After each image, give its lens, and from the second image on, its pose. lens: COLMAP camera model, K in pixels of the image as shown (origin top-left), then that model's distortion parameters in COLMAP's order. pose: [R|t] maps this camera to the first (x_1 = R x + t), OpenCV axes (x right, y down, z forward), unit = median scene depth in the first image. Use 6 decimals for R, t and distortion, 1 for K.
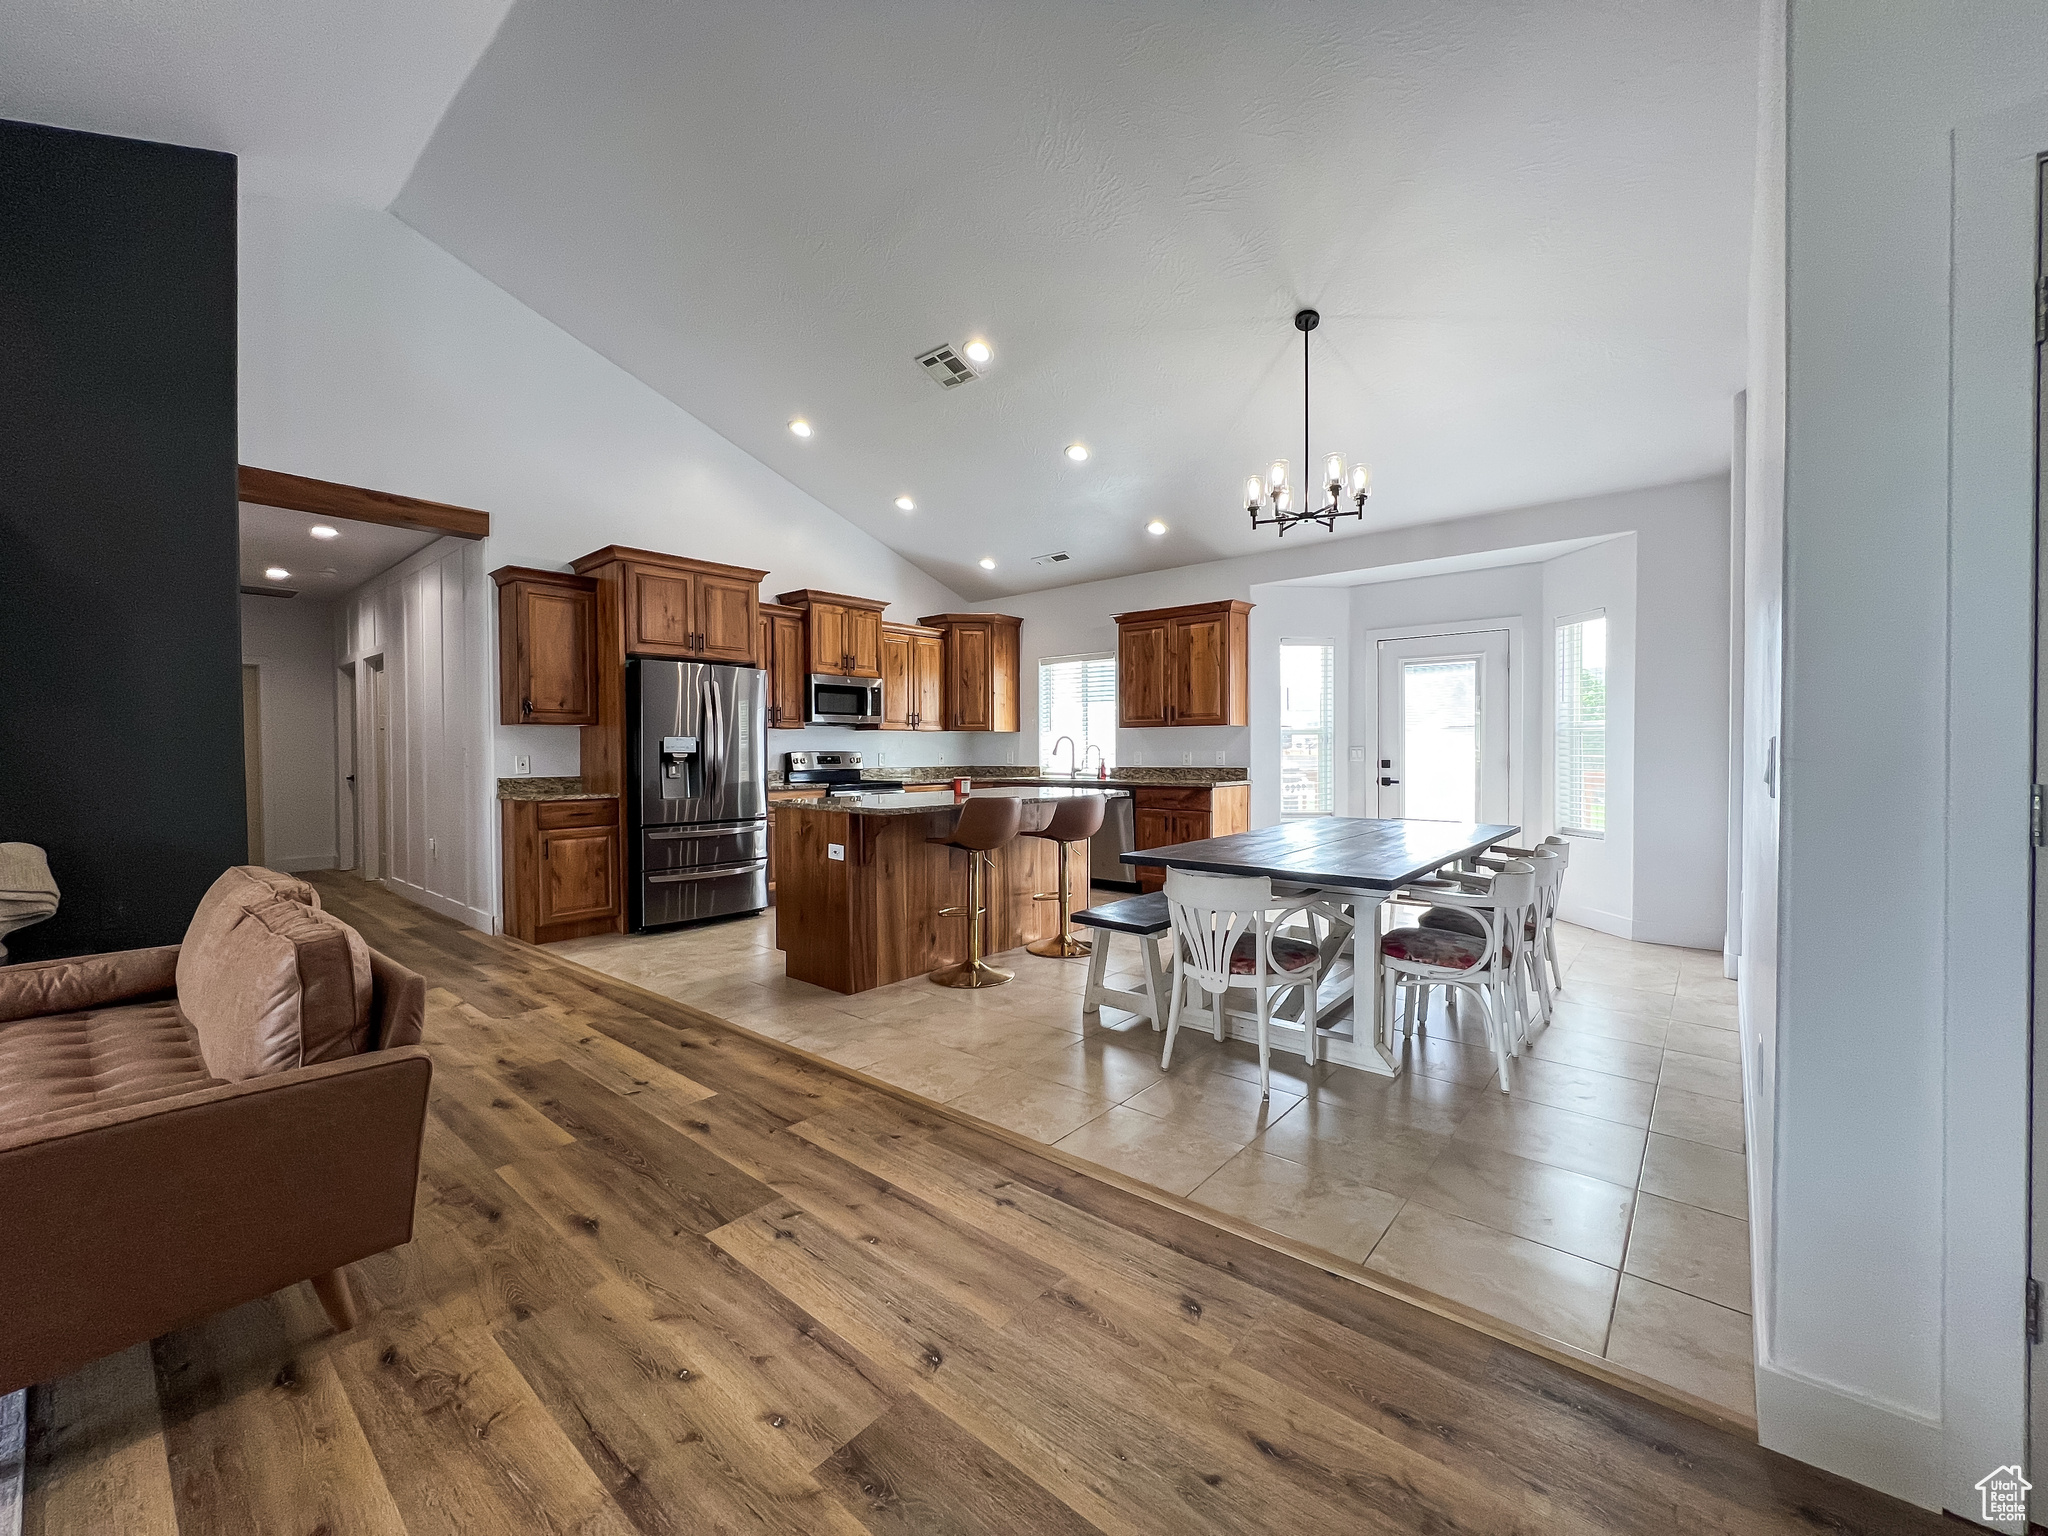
lens RADIAL K [[824.4, 0, 1016.9], [0, 824.4, 755.4], [0, 0, 1]] dist [-0.002678, 0.001490]
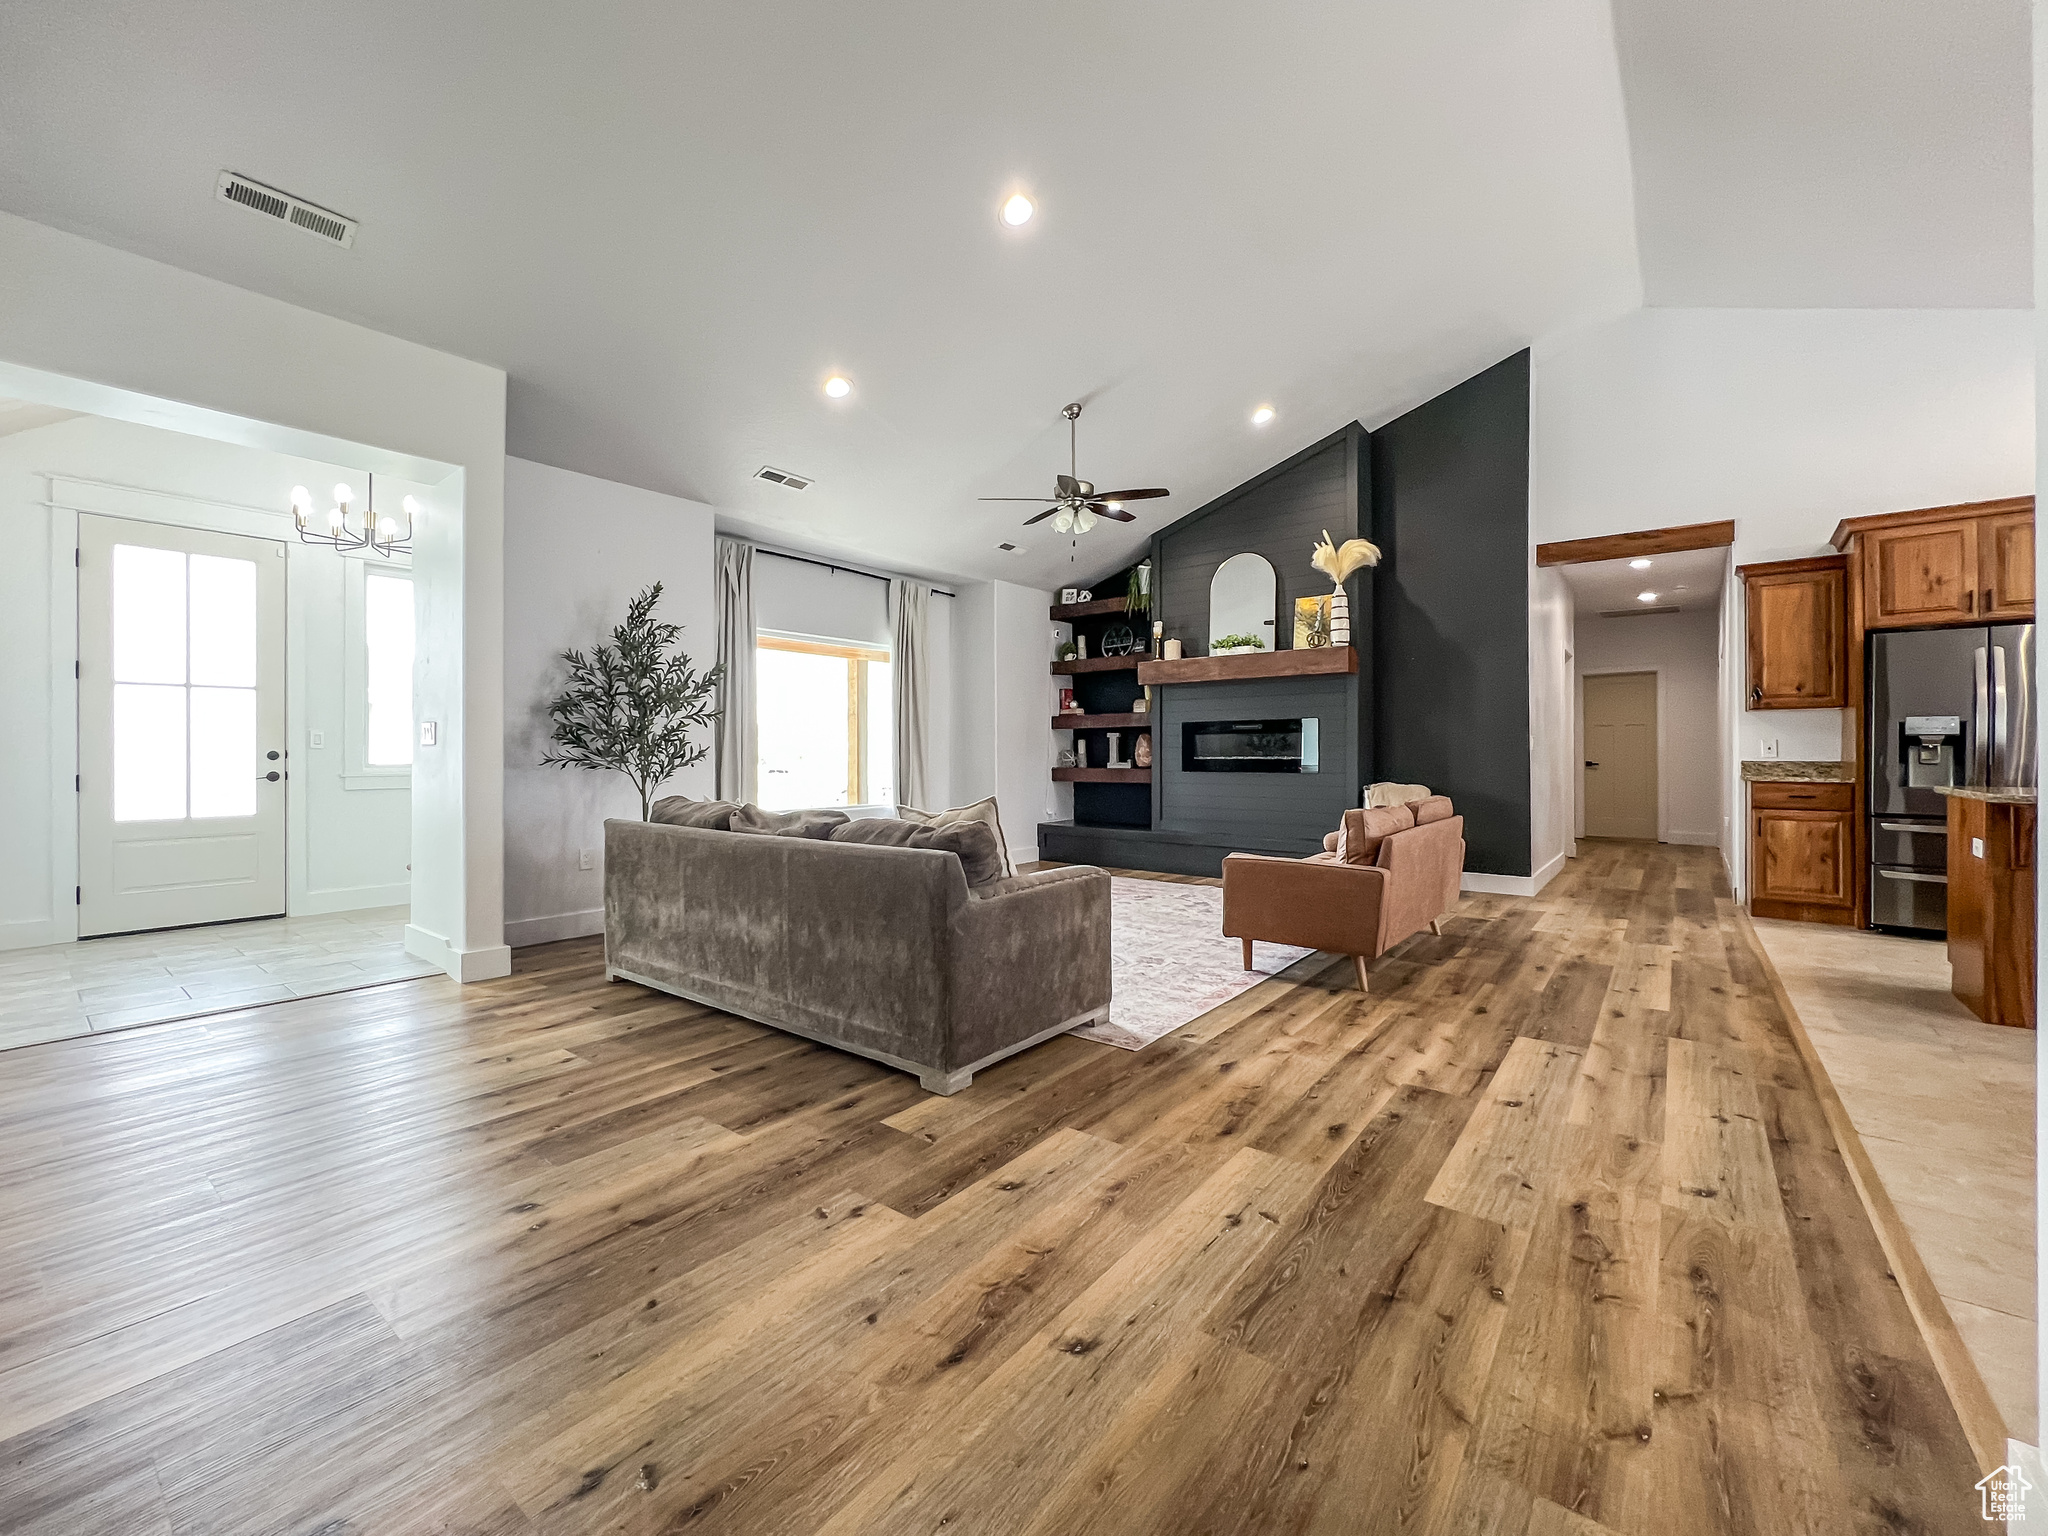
lens RADIAL K [[824.4, 0, 1024.1], [0, 824.4, 758.7], [0, 0, 1]] dist [-0.002678, 0.001490]
pose [[0.046525, 0.014135, -0.998817, 0.419245], [-0.005771, 0.999887, 0.013882, 0.015754], [0.998900, 0.005119, 0.046602, -0.003019]]
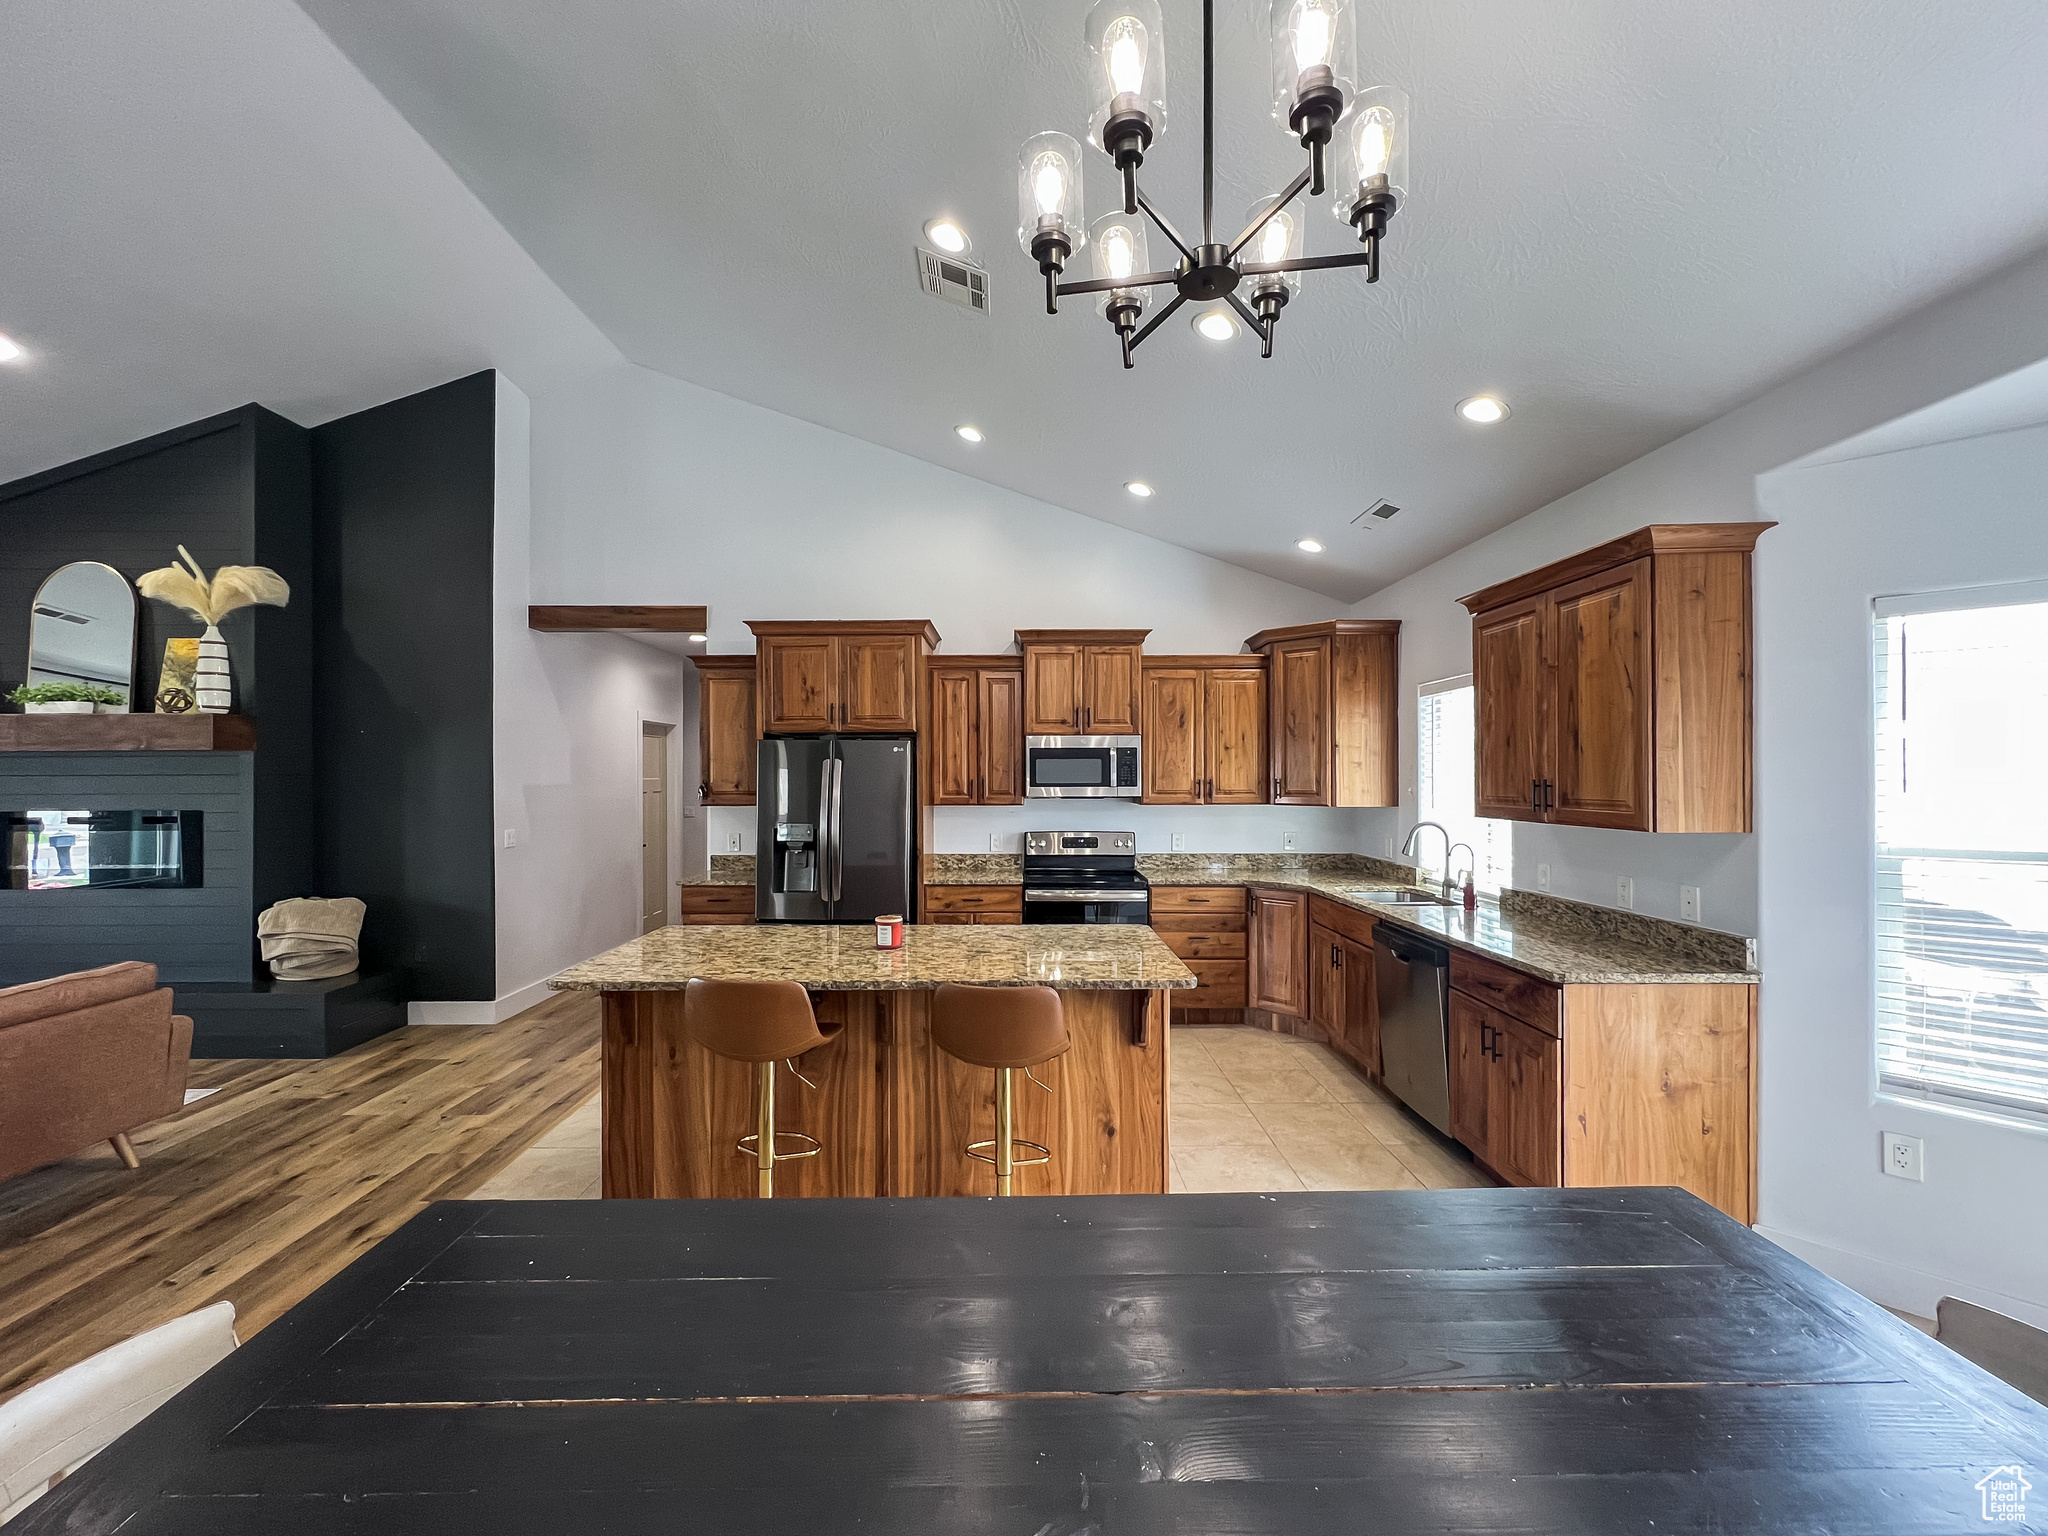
lens RADIAL K [[824.4, 0, 1001.2], [0, 824.4, 781.5], [0, 0, 1]] dist [-0.002678, 0.001490]
pose [[0.661377, 0.007274, -0.750018, 0.413797], [-0.006361, 0.999971, 0.004089, -0.073441], [0.750027, 0.002067, 0.661405, 0.572625]]
